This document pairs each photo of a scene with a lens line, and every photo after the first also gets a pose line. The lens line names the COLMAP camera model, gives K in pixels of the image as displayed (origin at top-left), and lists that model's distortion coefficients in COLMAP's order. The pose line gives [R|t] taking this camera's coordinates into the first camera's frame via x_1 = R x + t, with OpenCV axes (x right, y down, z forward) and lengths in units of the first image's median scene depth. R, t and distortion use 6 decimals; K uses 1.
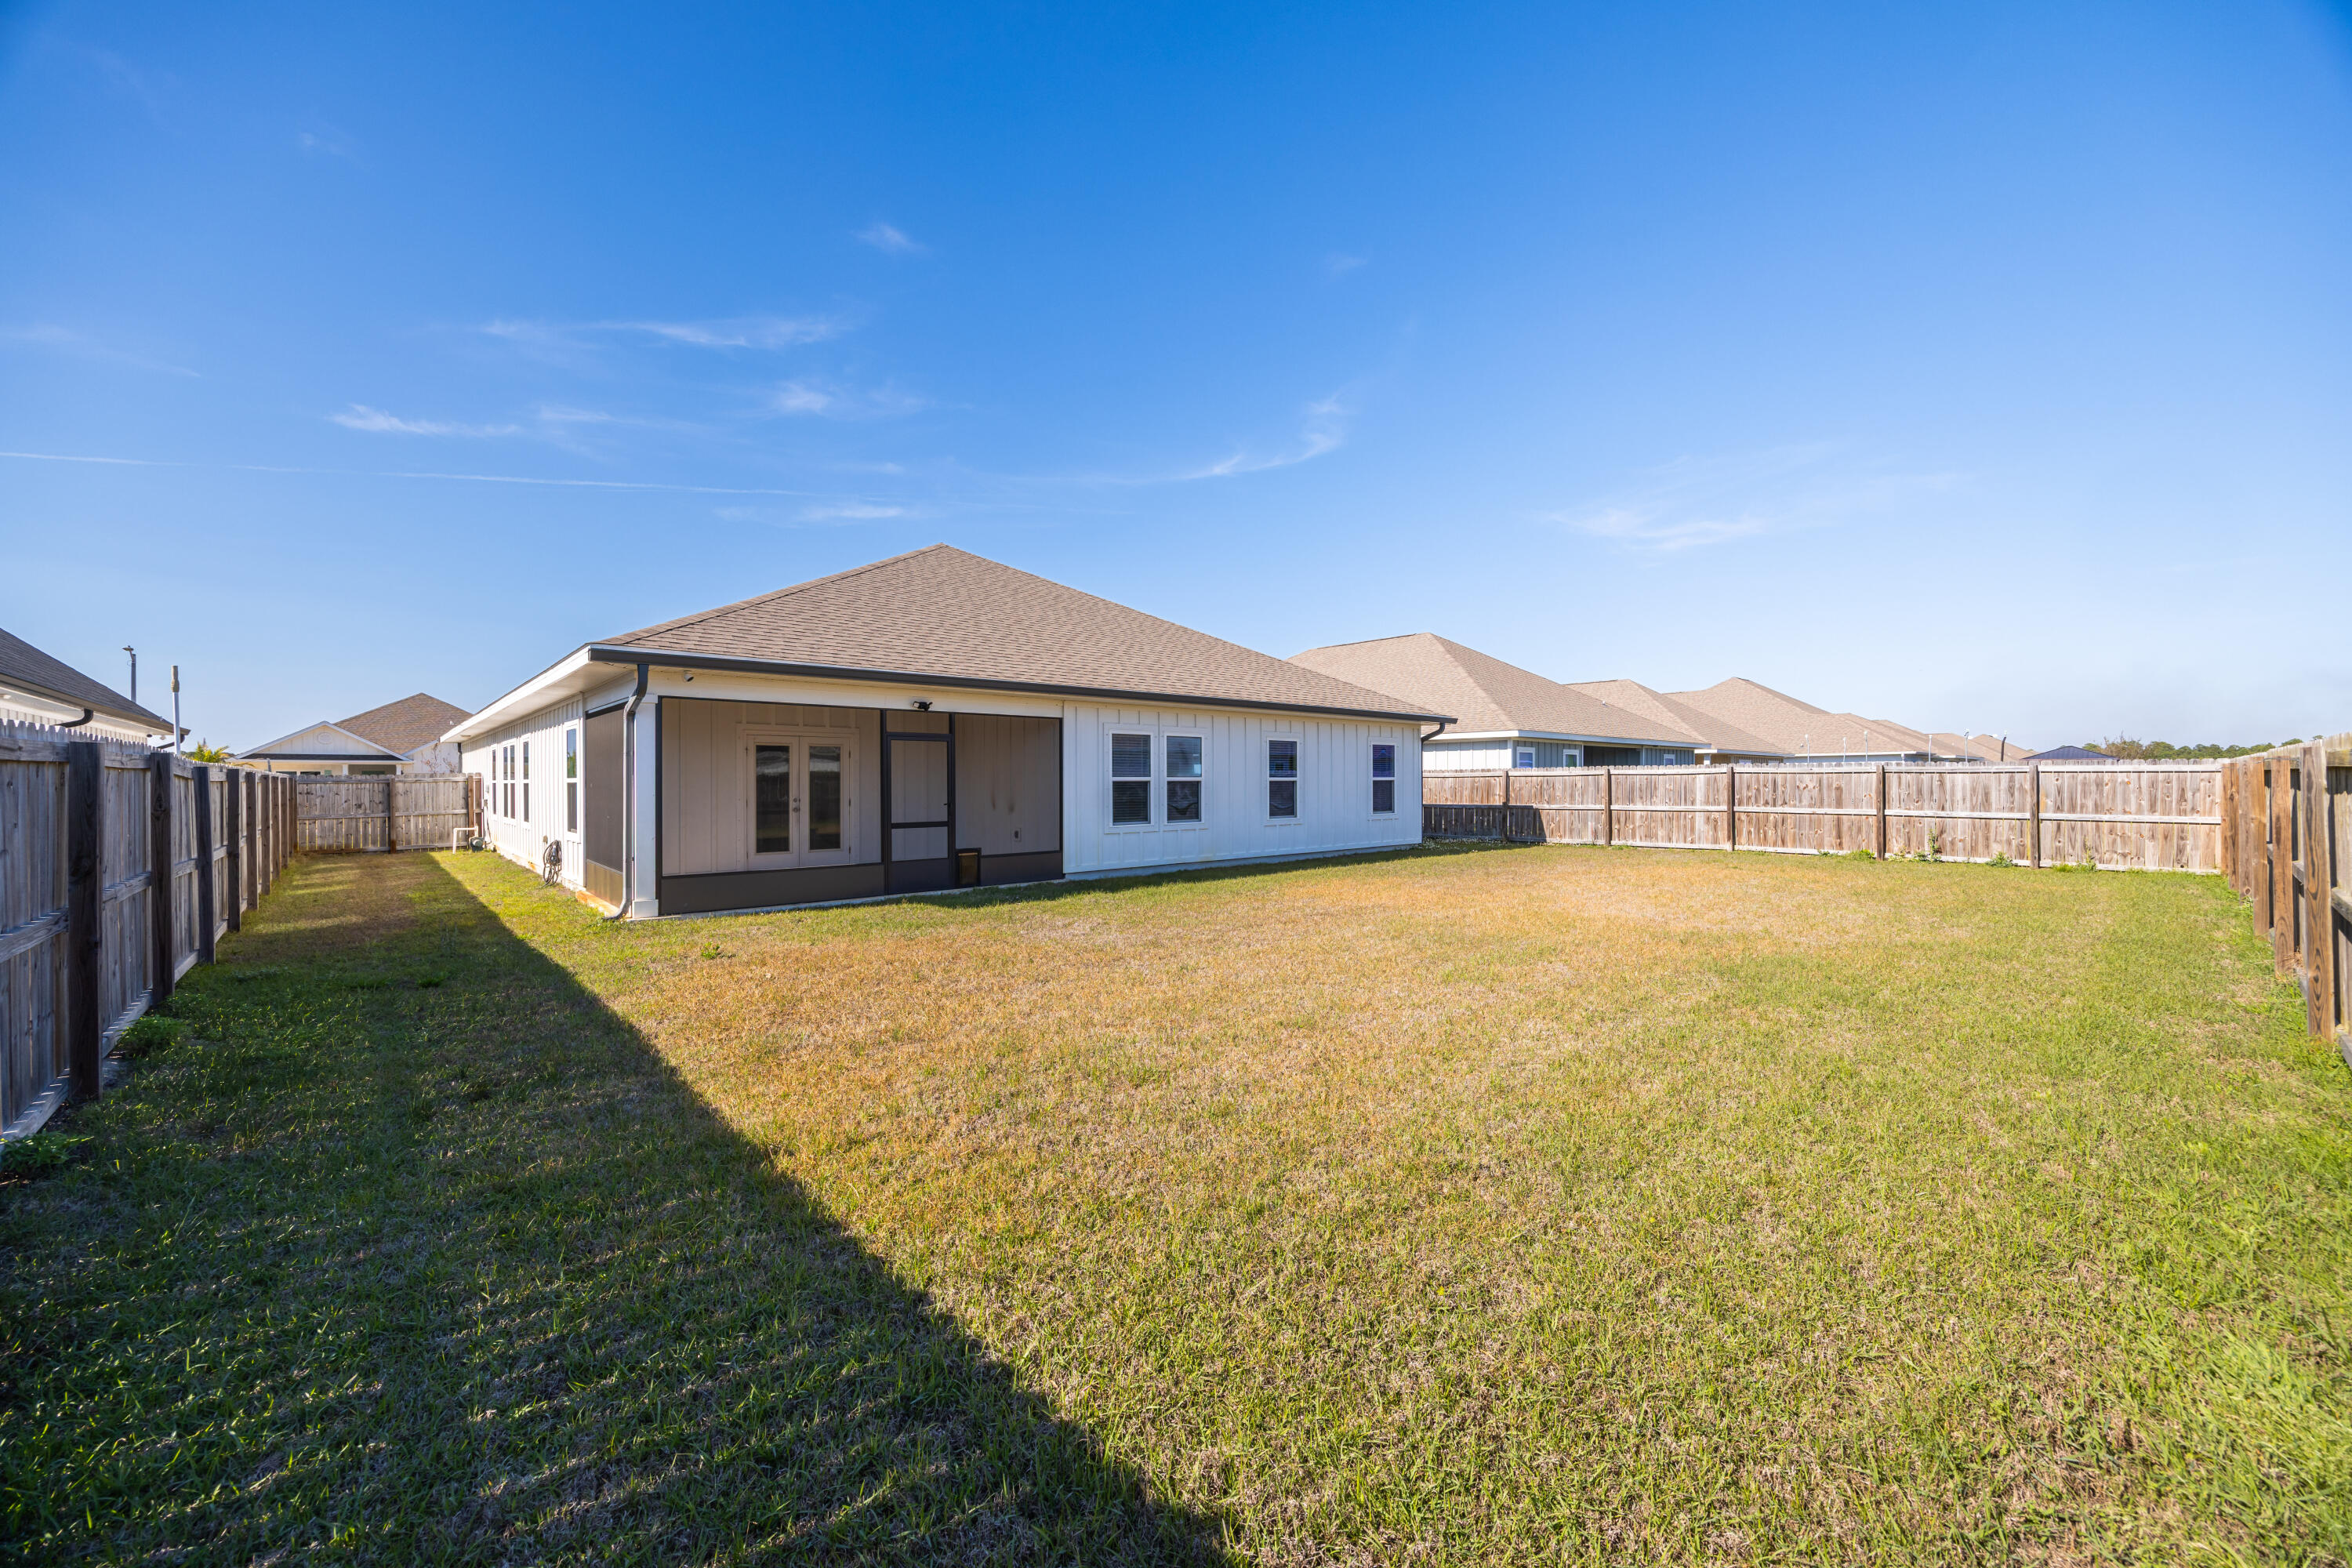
lens RADIAL K [[905.6, 0, 1184.8], [0, 905.6, 781.9], [0, 0, 1]] dist [0.001335, -0.000028]
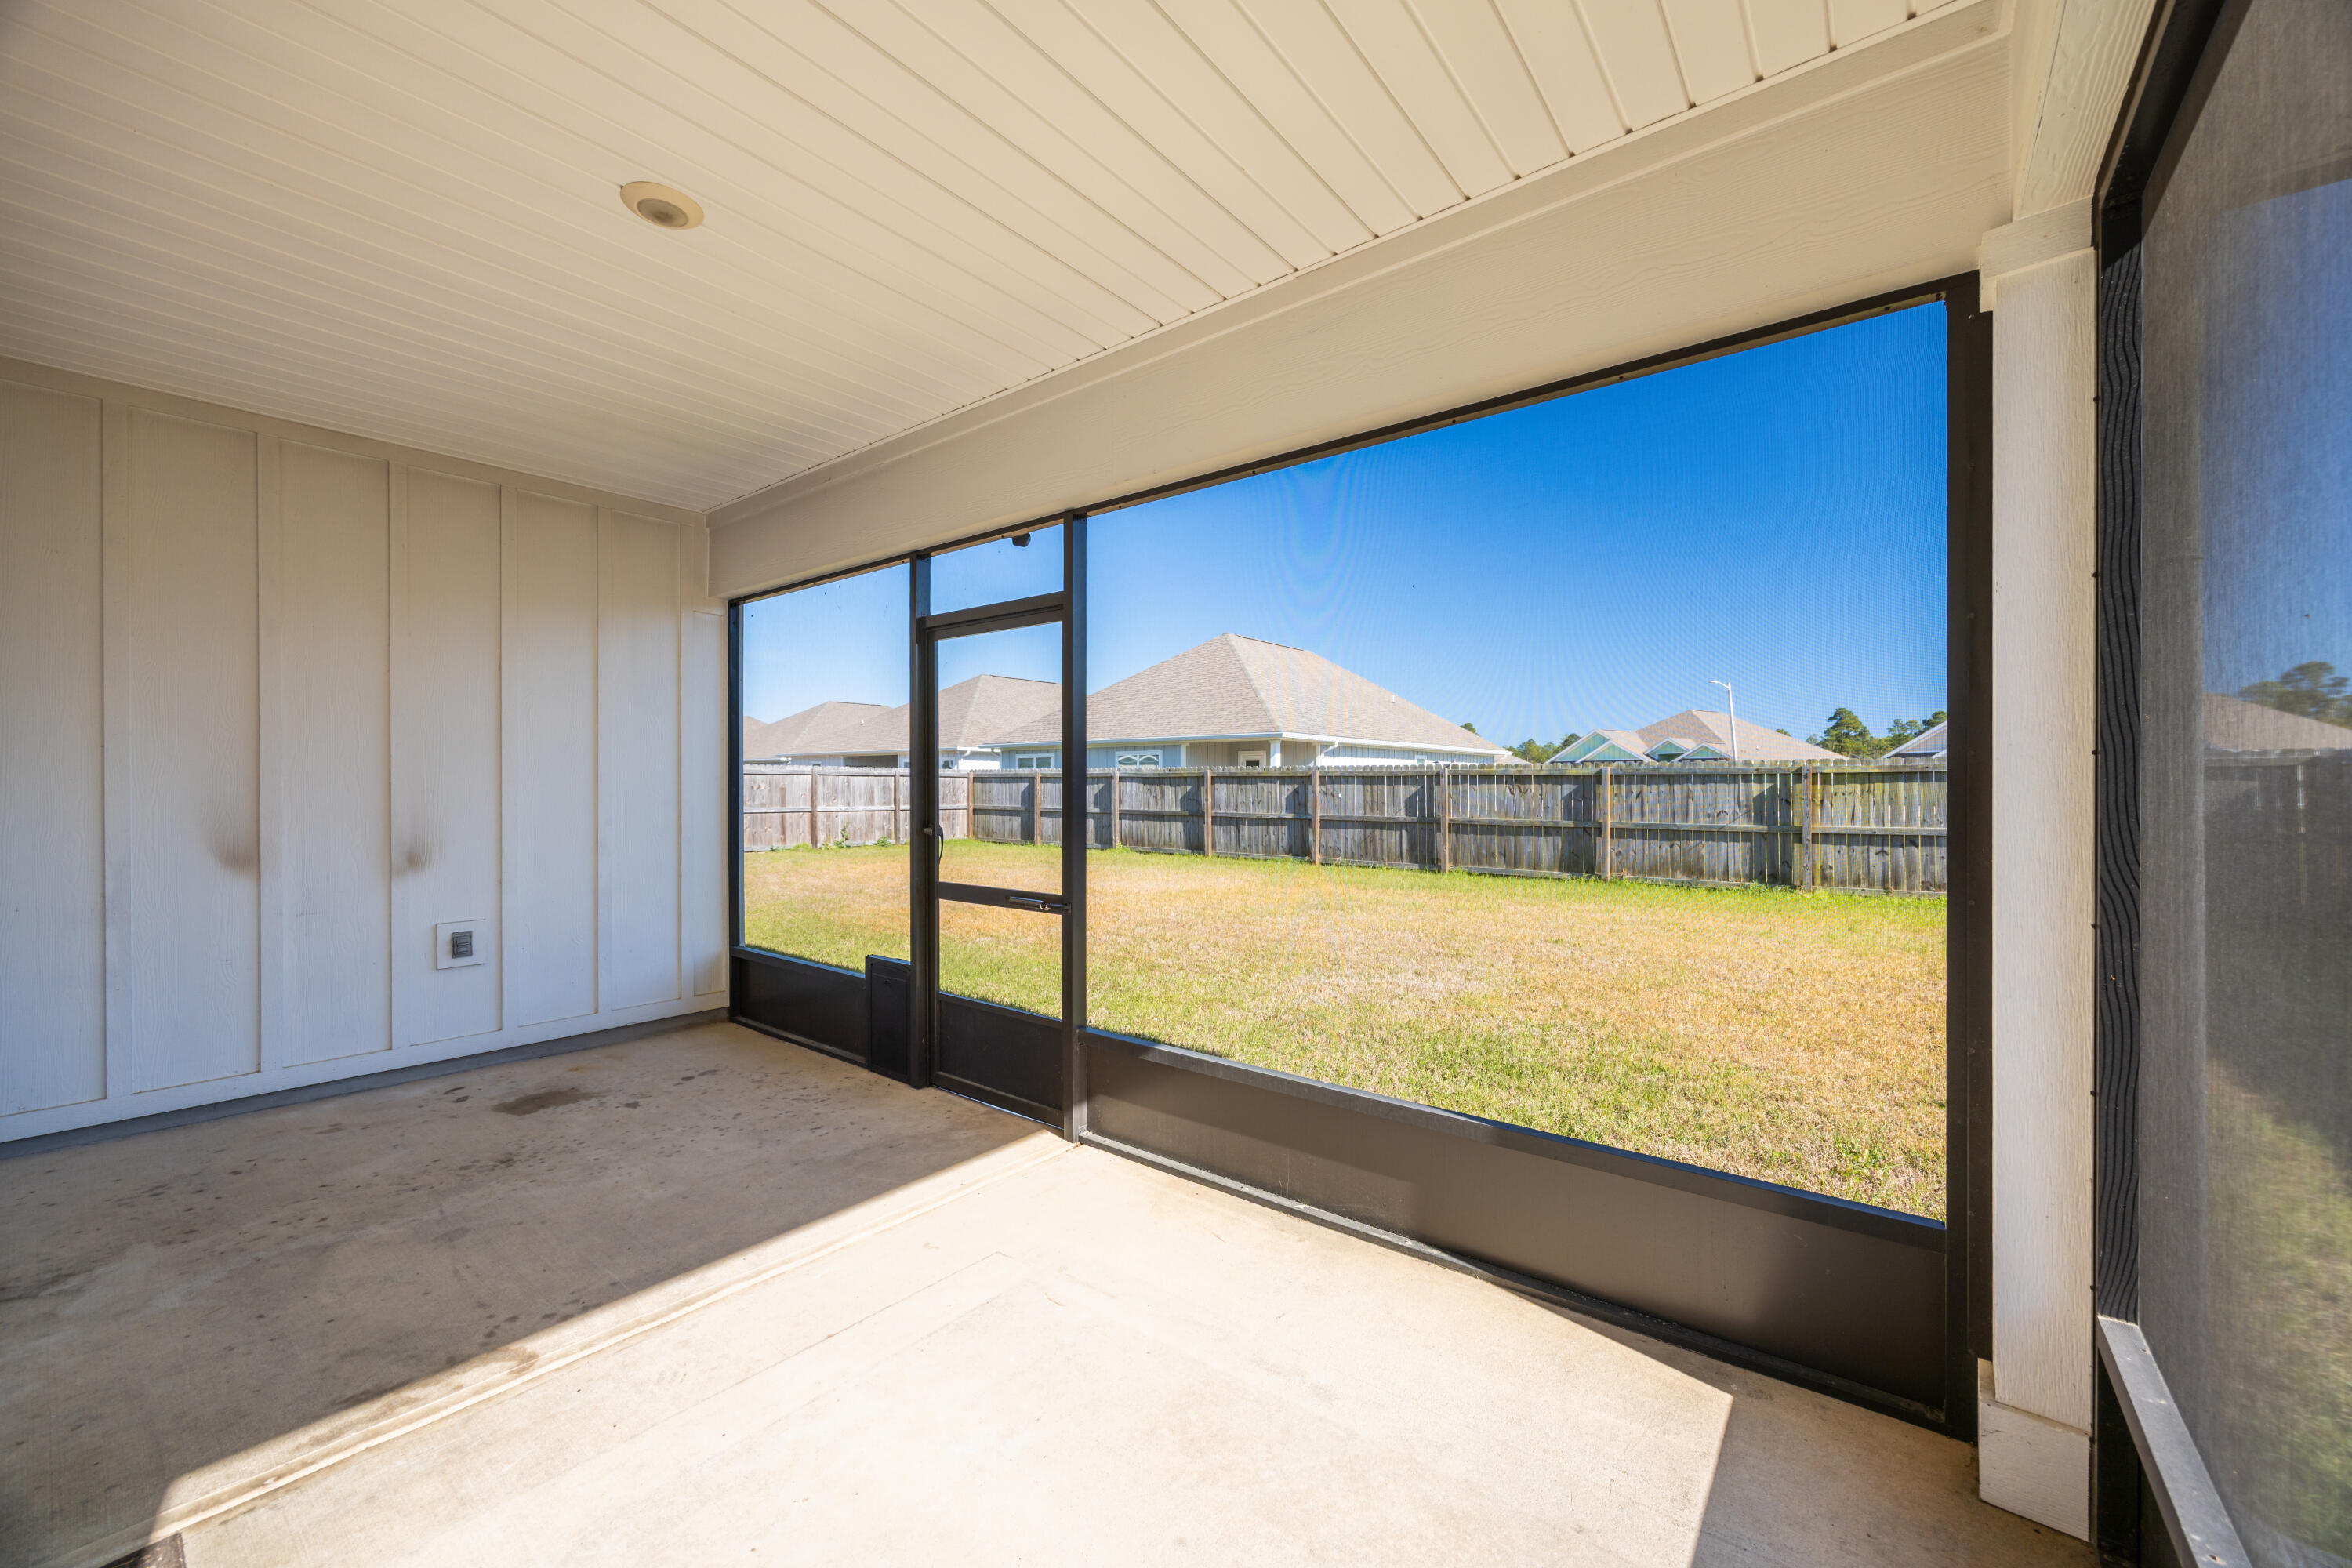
lens RADIAL K [[905.6, 0, 1189.7], [0, 905.6, 781.3], [0, 0, 1]] dist [0.001335, -0.000028]
pose [[-0.153819, 0.005999, 0.988081, -0.464300], [0.001384, 0.999982, -0.005856, 0.005294], [-0.988098, 0.000466, -0.153824, 0.701553]]
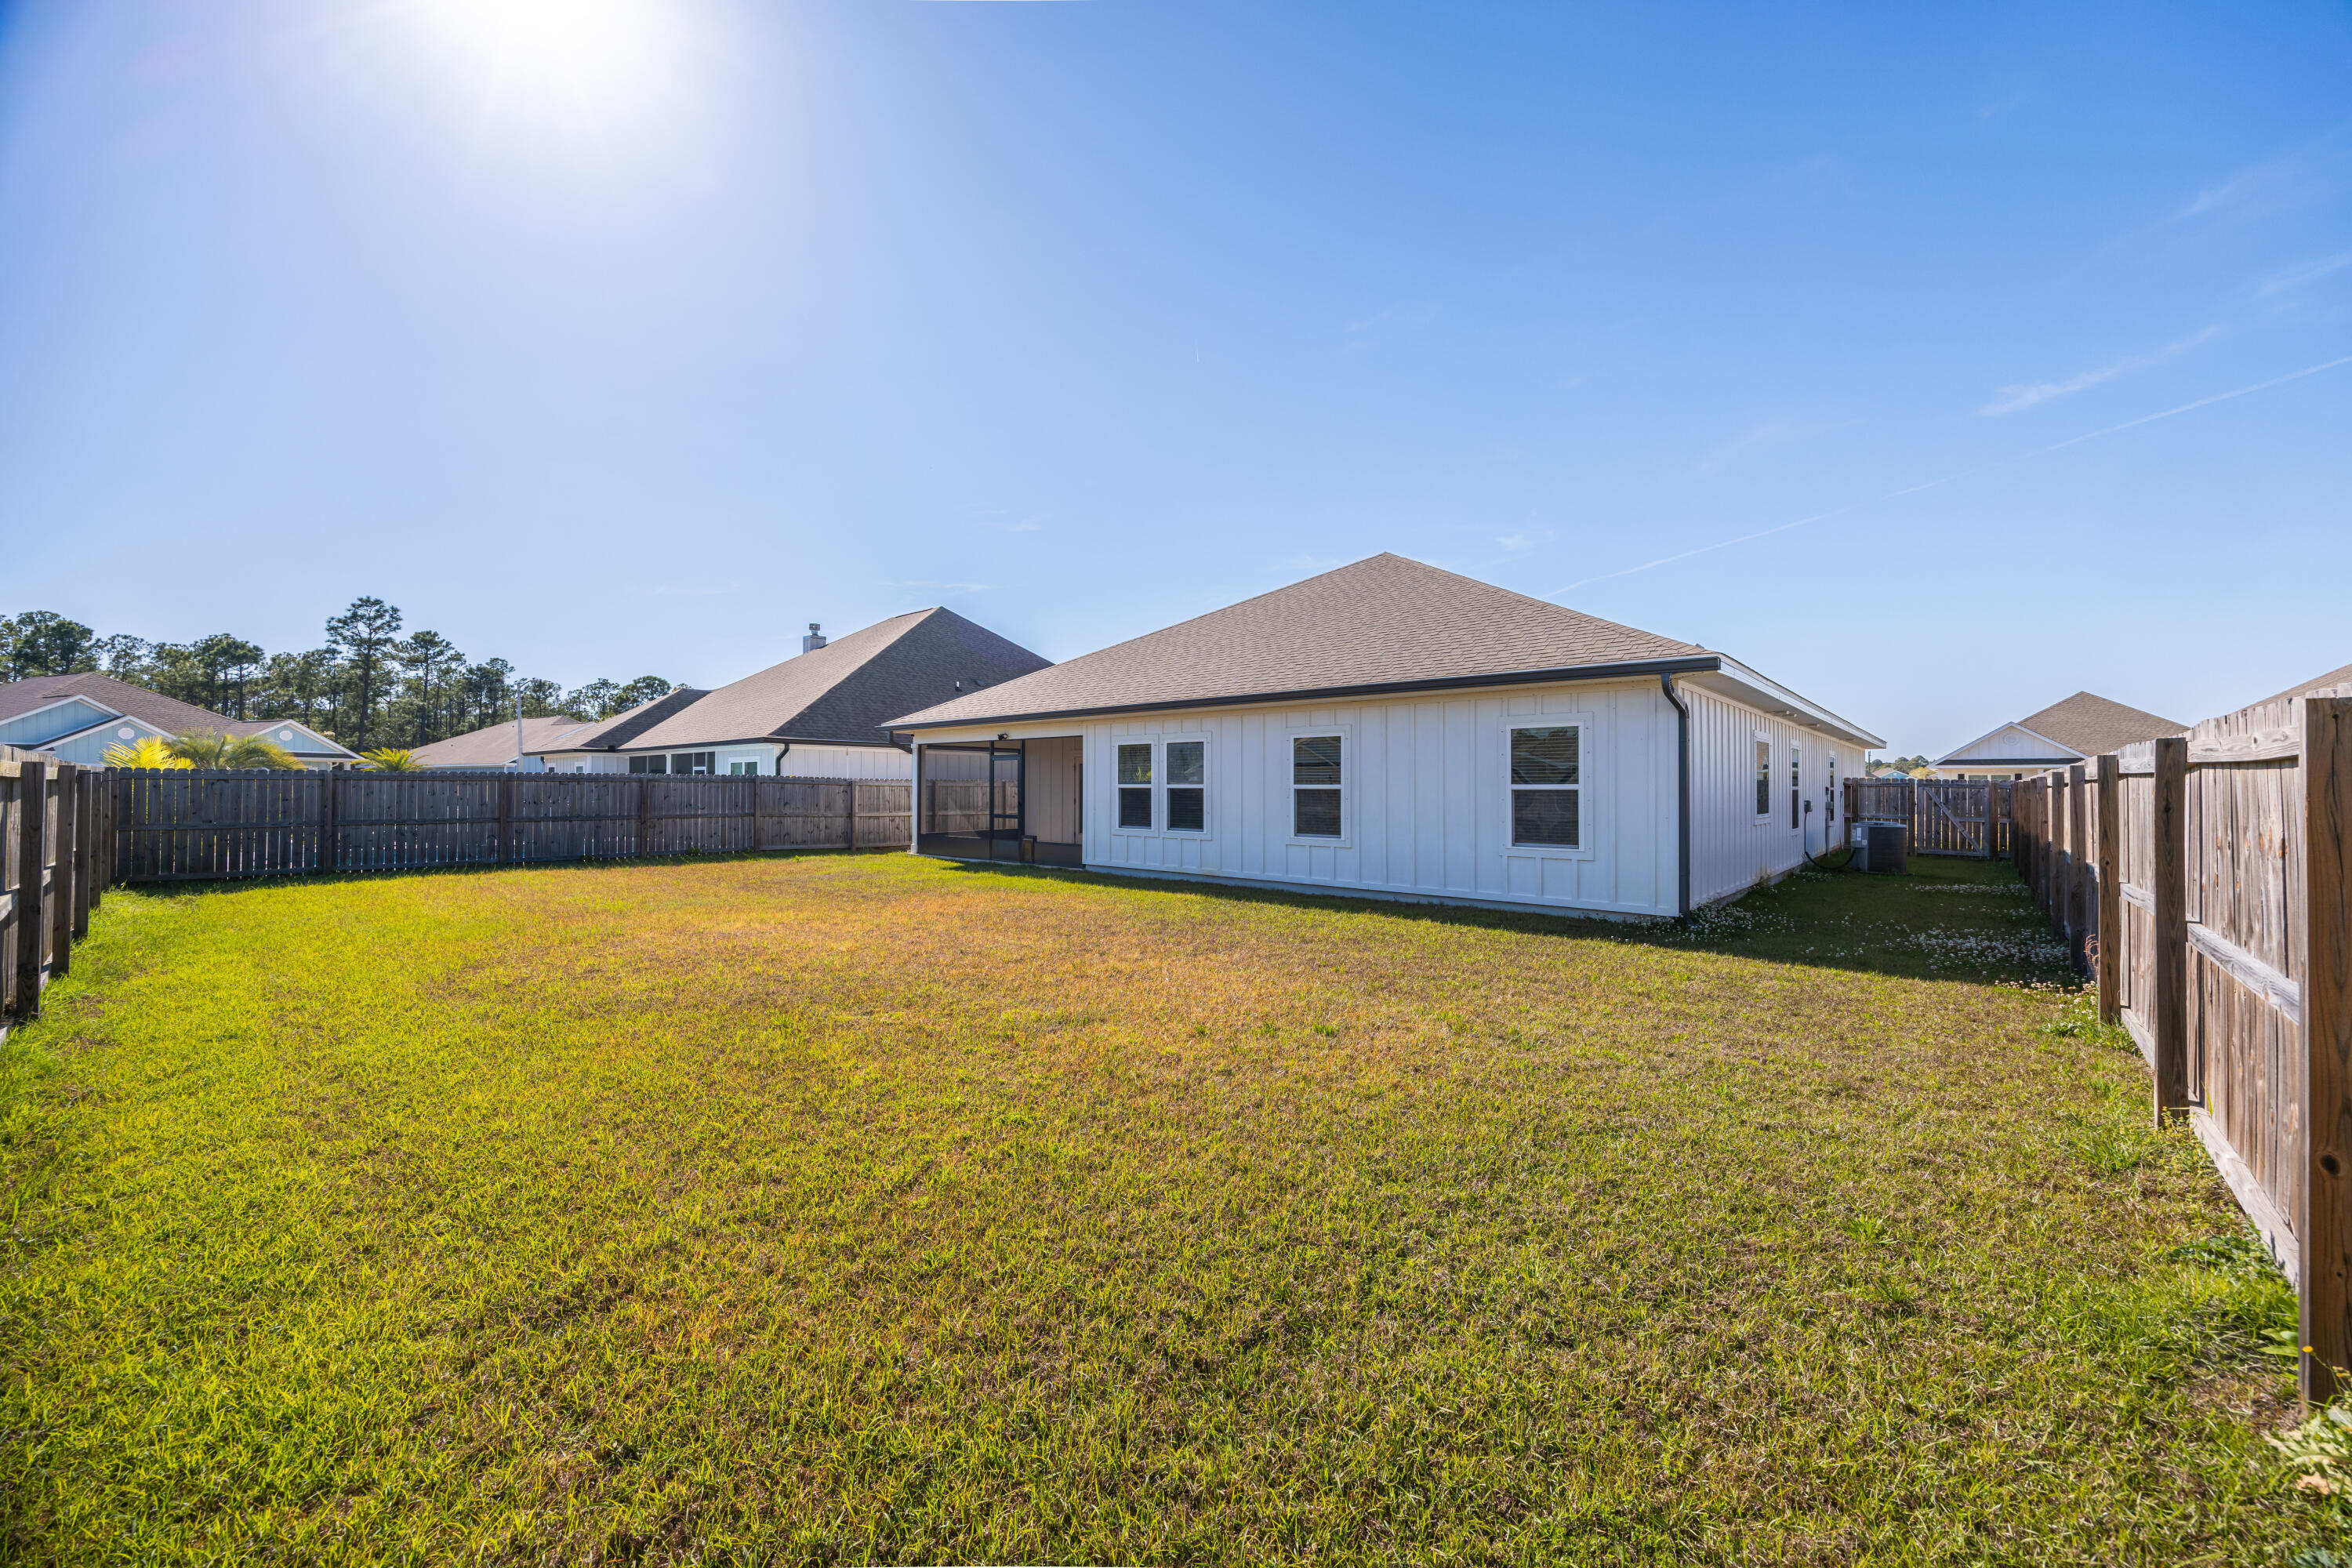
lens RADIAL K [[905.6, 0, 1157.7], [0, 905.6, 782.4], [0, 0, 1]] dist [0.001335, -0.000028]
pose [[0.086526, -0.001123, -0.996249, 0.889518], [-0.004534, 0.999989, -0.001521, -0.005294], [0.996239, 0.004648, 0.086520, 0.820020]]
